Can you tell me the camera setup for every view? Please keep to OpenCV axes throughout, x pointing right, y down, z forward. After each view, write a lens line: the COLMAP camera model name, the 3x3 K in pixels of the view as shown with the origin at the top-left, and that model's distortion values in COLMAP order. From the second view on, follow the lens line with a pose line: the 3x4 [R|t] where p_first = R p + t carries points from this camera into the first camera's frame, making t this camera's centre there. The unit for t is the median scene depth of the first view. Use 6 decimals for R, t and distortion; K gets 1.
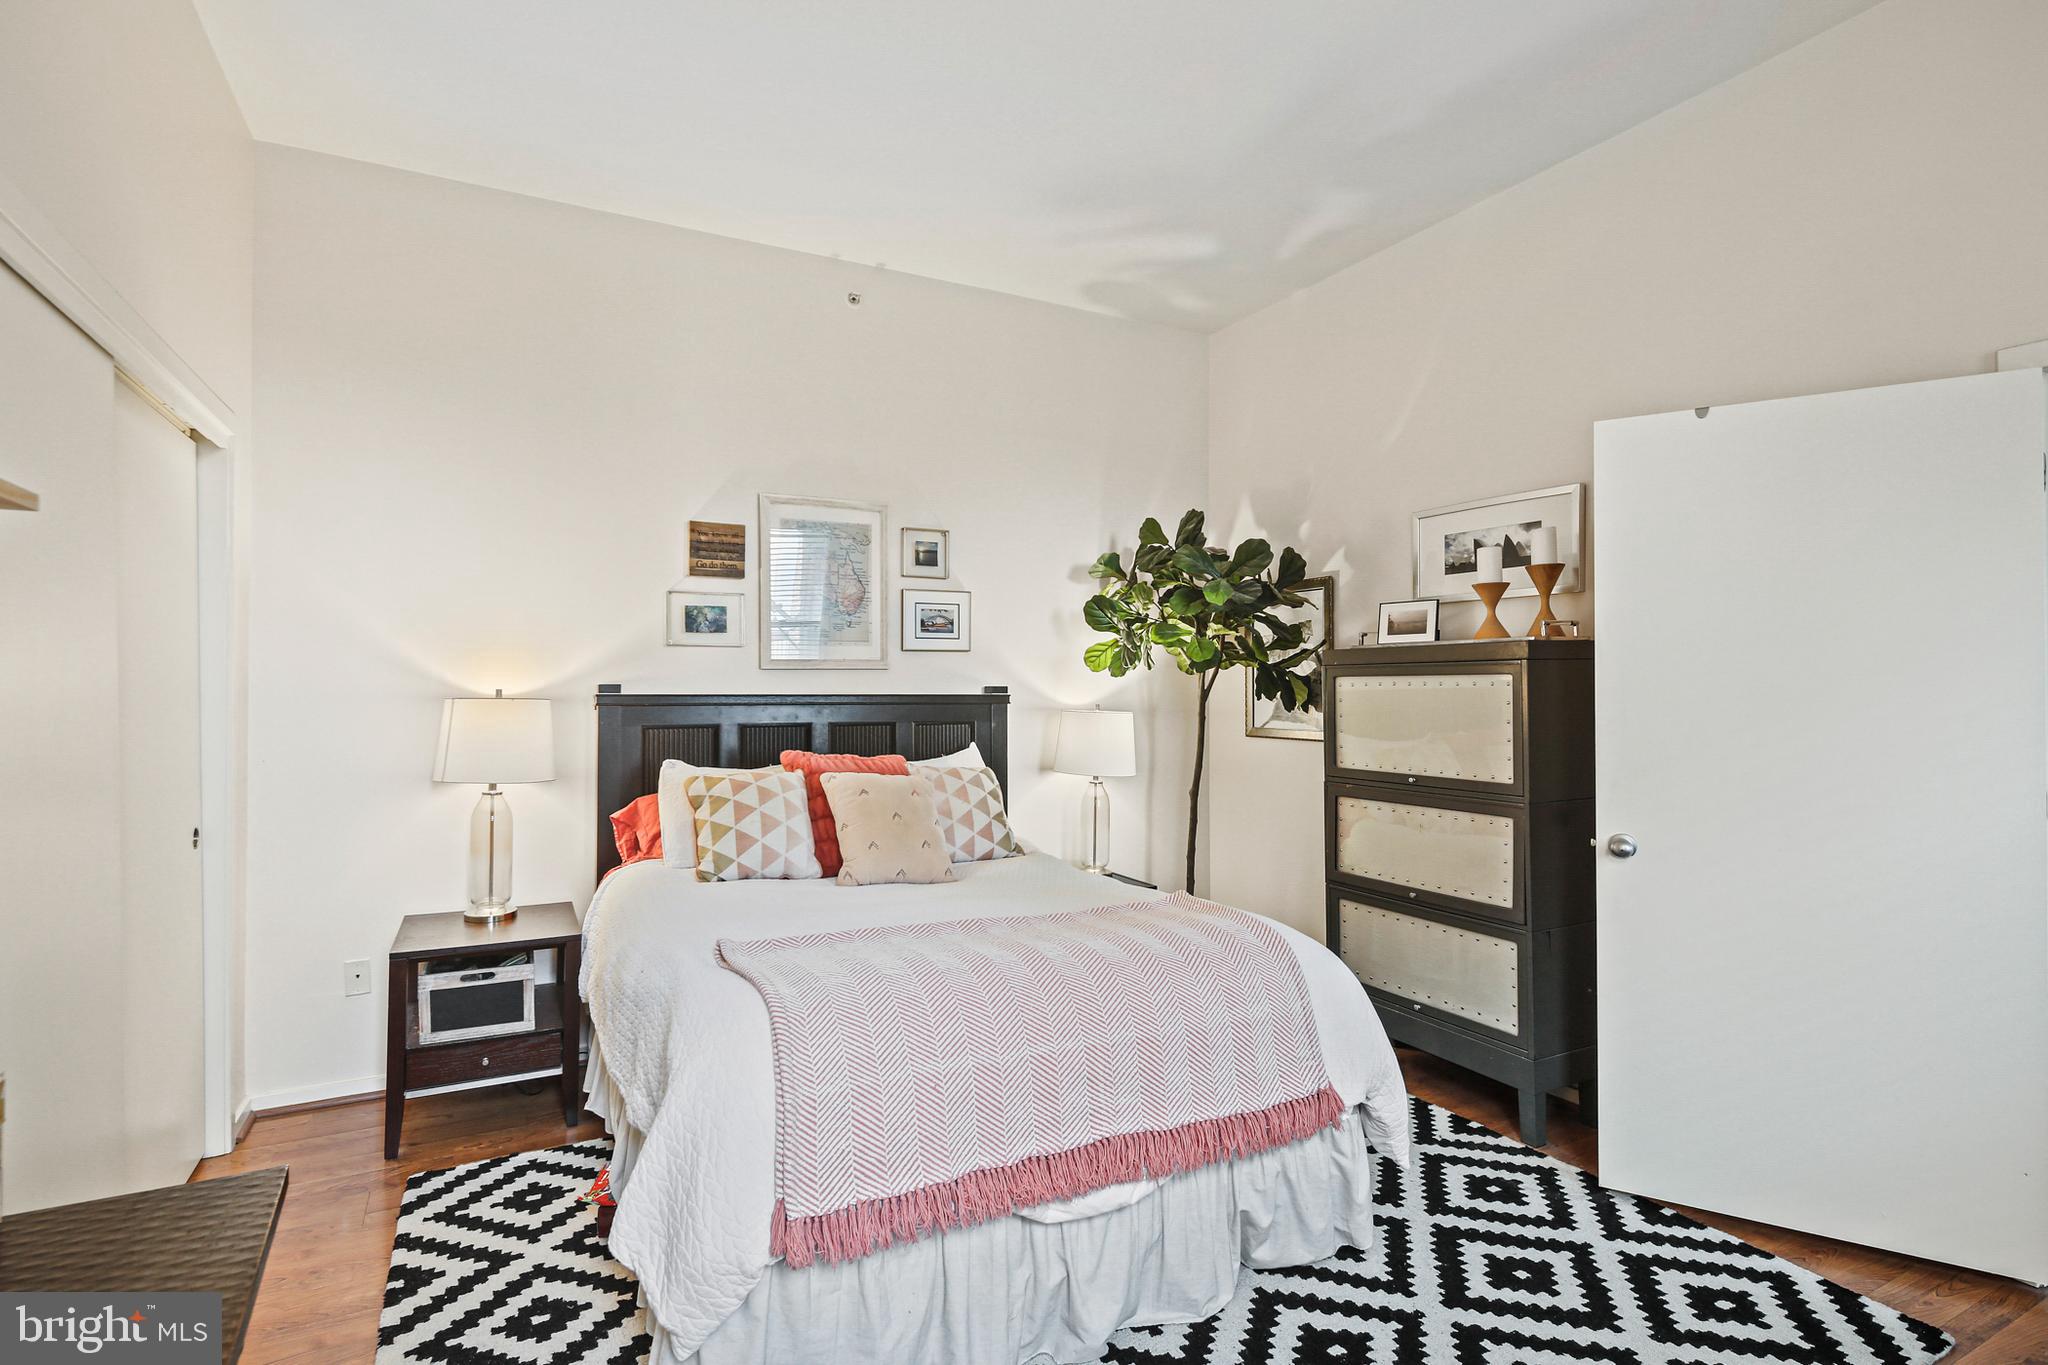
lens RADIAL K [[1004.1, 0, 1017.3], [0, 1004.1, 689.4], [0, 0, 1]] dist [0.000718, -0.000466]
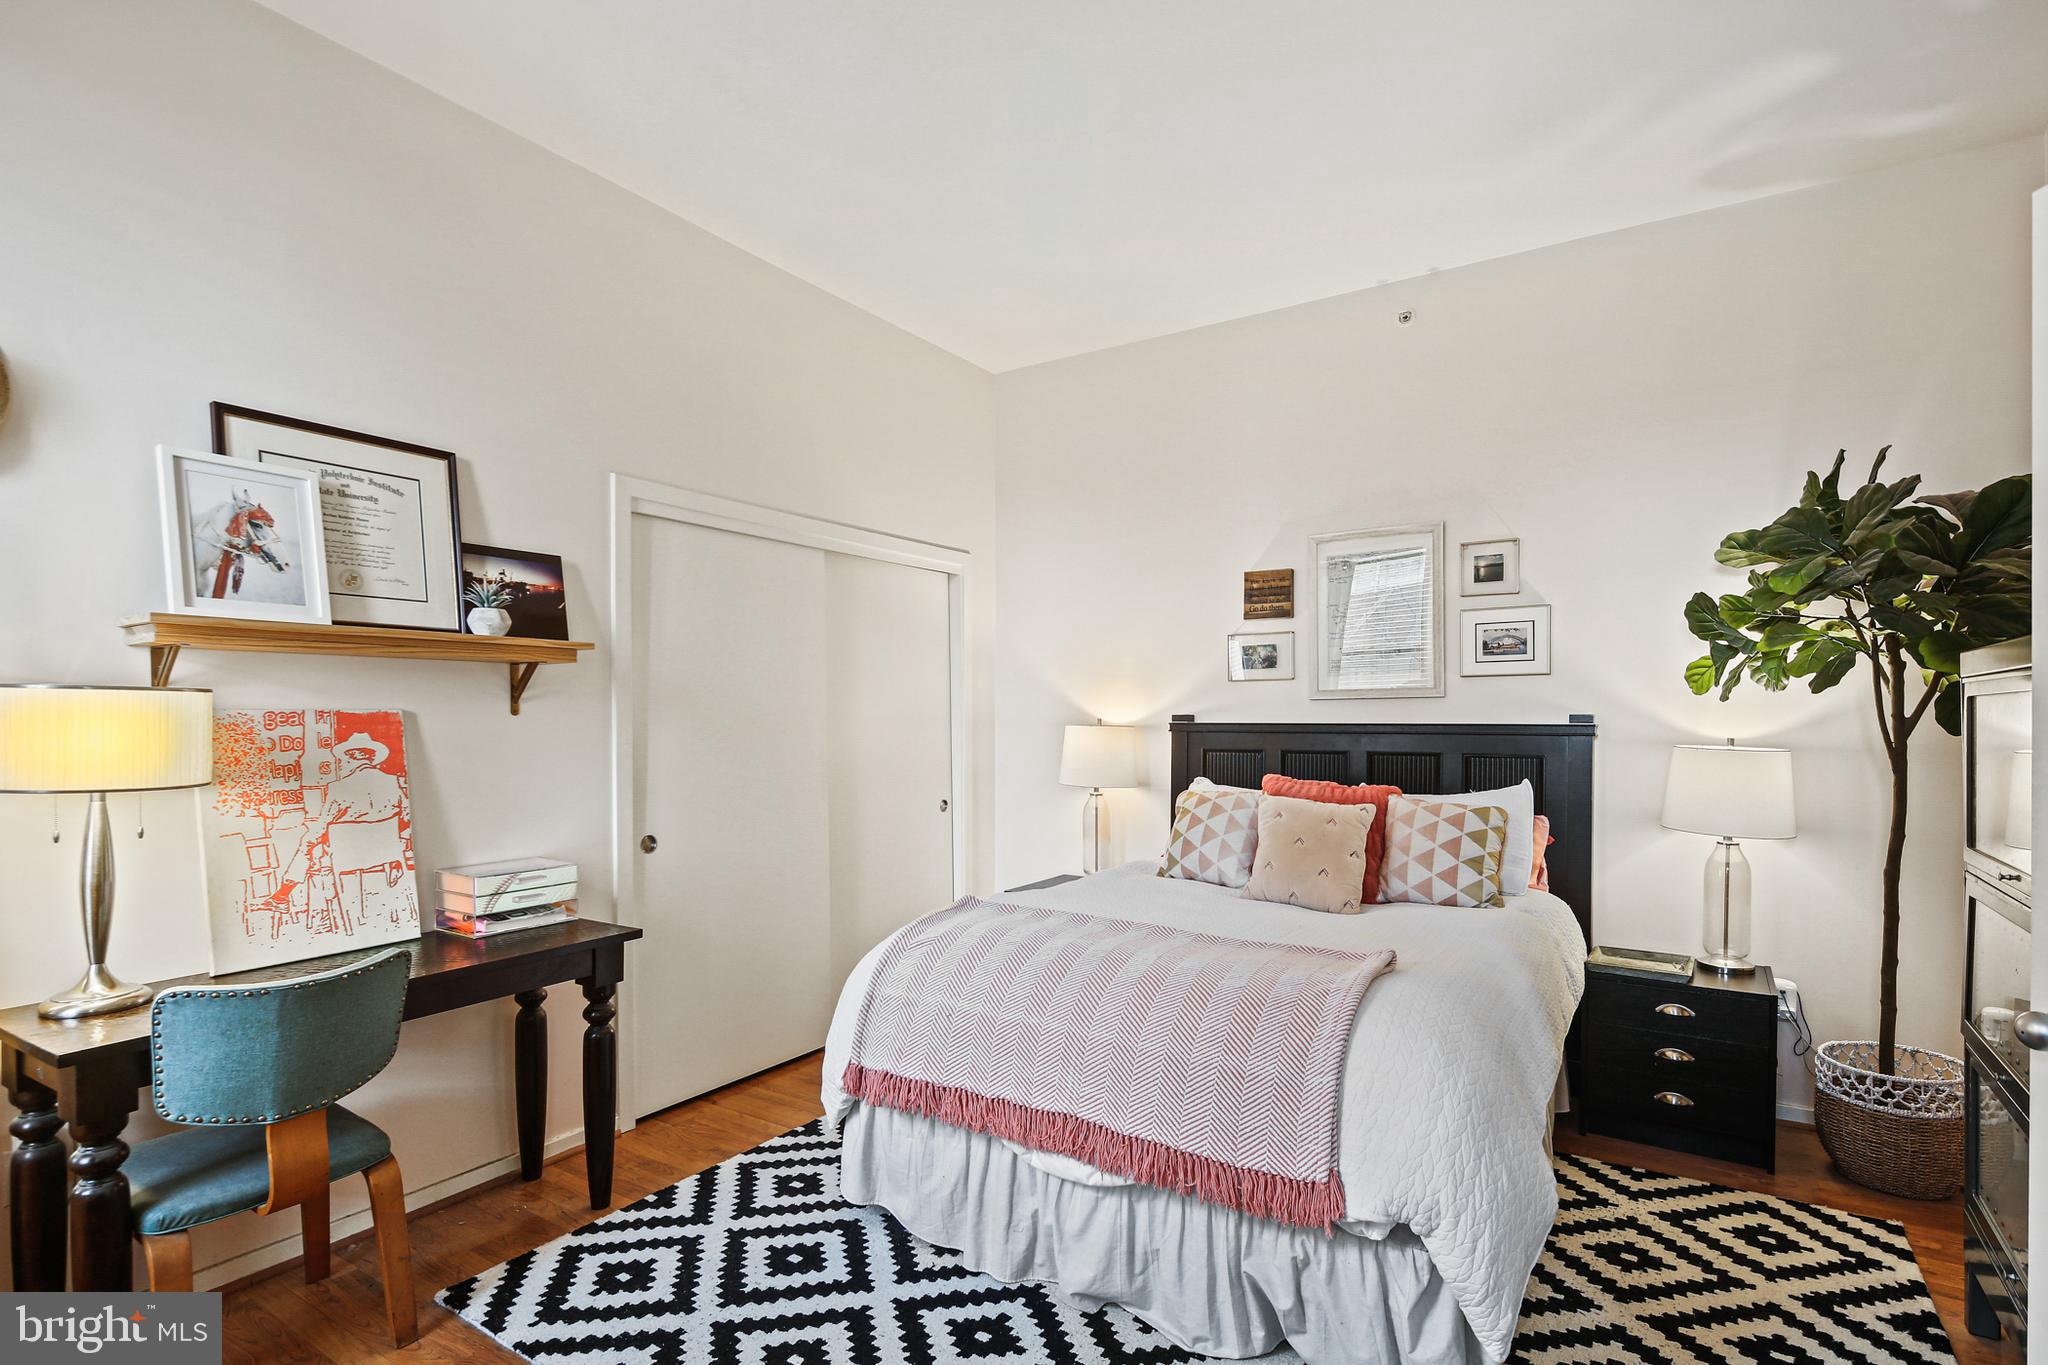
lens RADIAL K [[1015.6, 0, 1028.8], [0, 1015.6, 721.8], [0, 0, 1]] dist [0.023635, -0.000409]
pose [[0.493267, 0.001515, -0.869877, 0.551905], [0.000465, 0.999998, 0.002005, 0.001179], [0.869878, -0.001393, 0.493265, 0.203546]]
